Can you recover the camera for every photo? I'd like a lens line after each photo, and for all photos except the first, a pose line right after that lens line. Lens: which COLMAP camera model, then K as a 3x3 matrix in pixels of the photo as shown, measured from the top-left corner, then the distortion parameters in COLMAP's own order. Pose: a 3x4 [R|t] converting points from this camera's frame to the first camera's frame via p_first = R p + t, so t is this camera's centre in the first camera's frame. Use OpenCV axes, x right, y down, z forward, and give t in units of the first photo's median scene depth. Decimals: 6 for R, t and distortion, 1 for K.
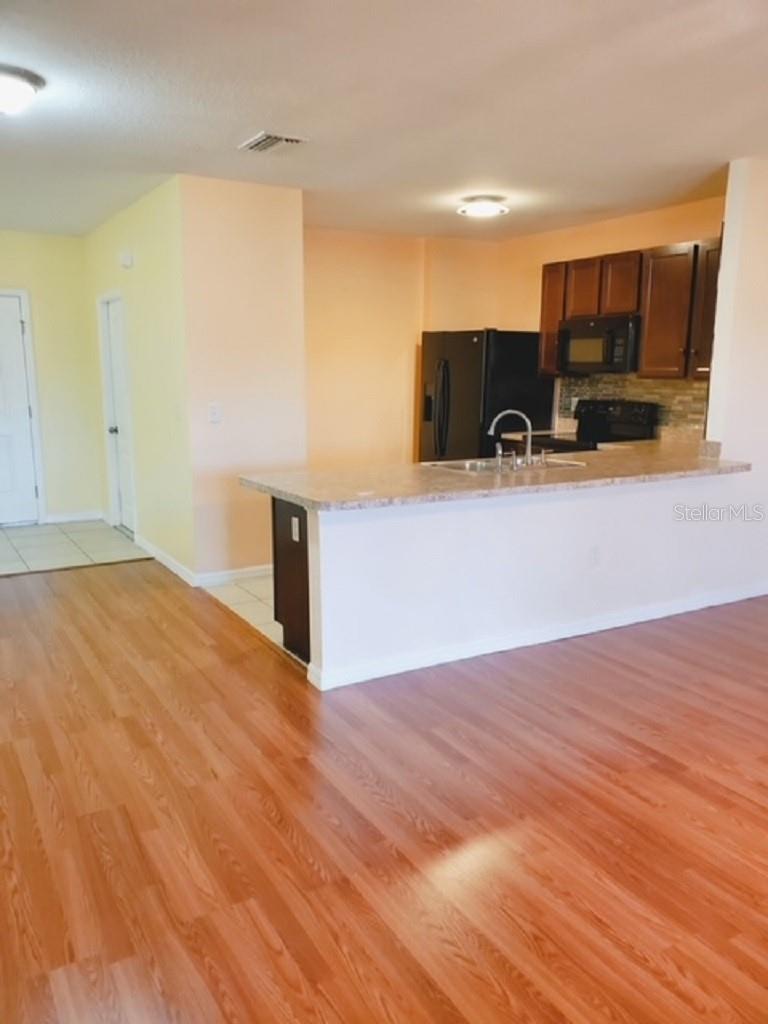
lens RADIAL K [[801.4, 0, 374.9], [0, 801.4, 523.7], [0, 0, 1]] dist [0.057971, -0.100258]
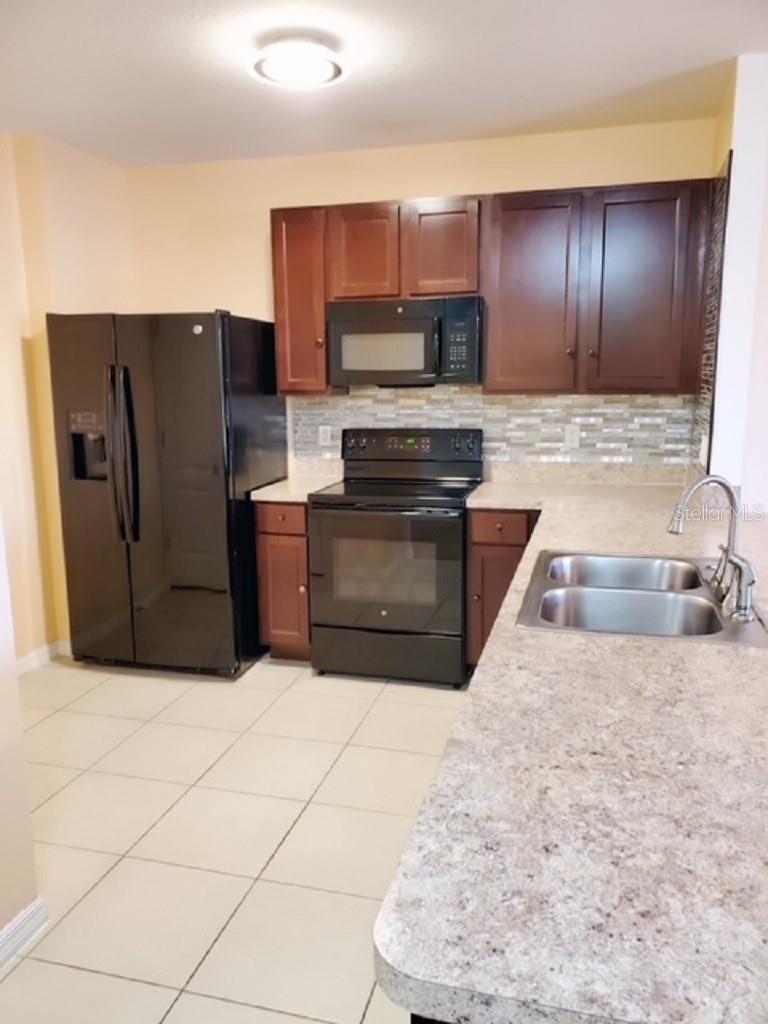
lens RADIAL K [[801.4, 0, 374.9], [0, 801.4, 523.7], [0, 0, 1]] dist [0.057971, -0.100258]
pose [[0.713416, -0.136414, 0.687334, -0.240129], [0.150491, 0.987808, 0.039846, -0.136584], [-0.684390, 0.075011, 0.725247, 0.704394]]
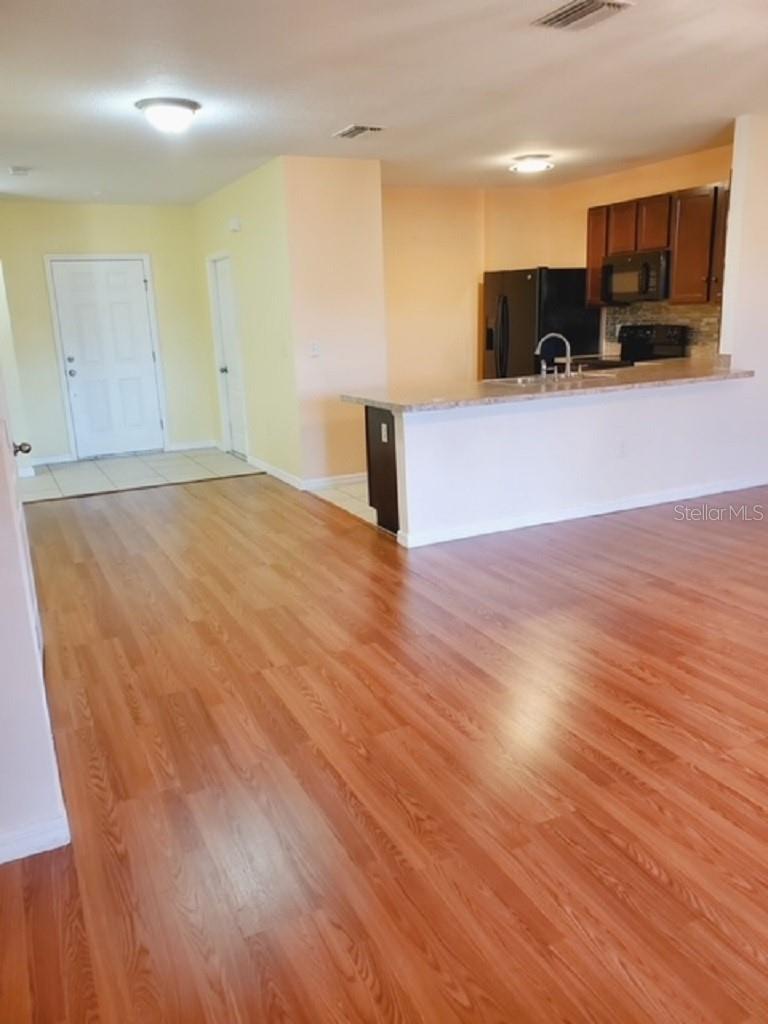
lens RADIAL K [[801.4, 0, 374.9], [0, 801.4, 523.7], [0, 0, 1]] dist [0.057971, -0.100258]
pose [[0.995861, -0.021044, -0.088418, -0.002307], [0.026847, 0.997527, 0.064959, 0.058227], [0.086832, -0.067064, 0.993963, -0.262800]]
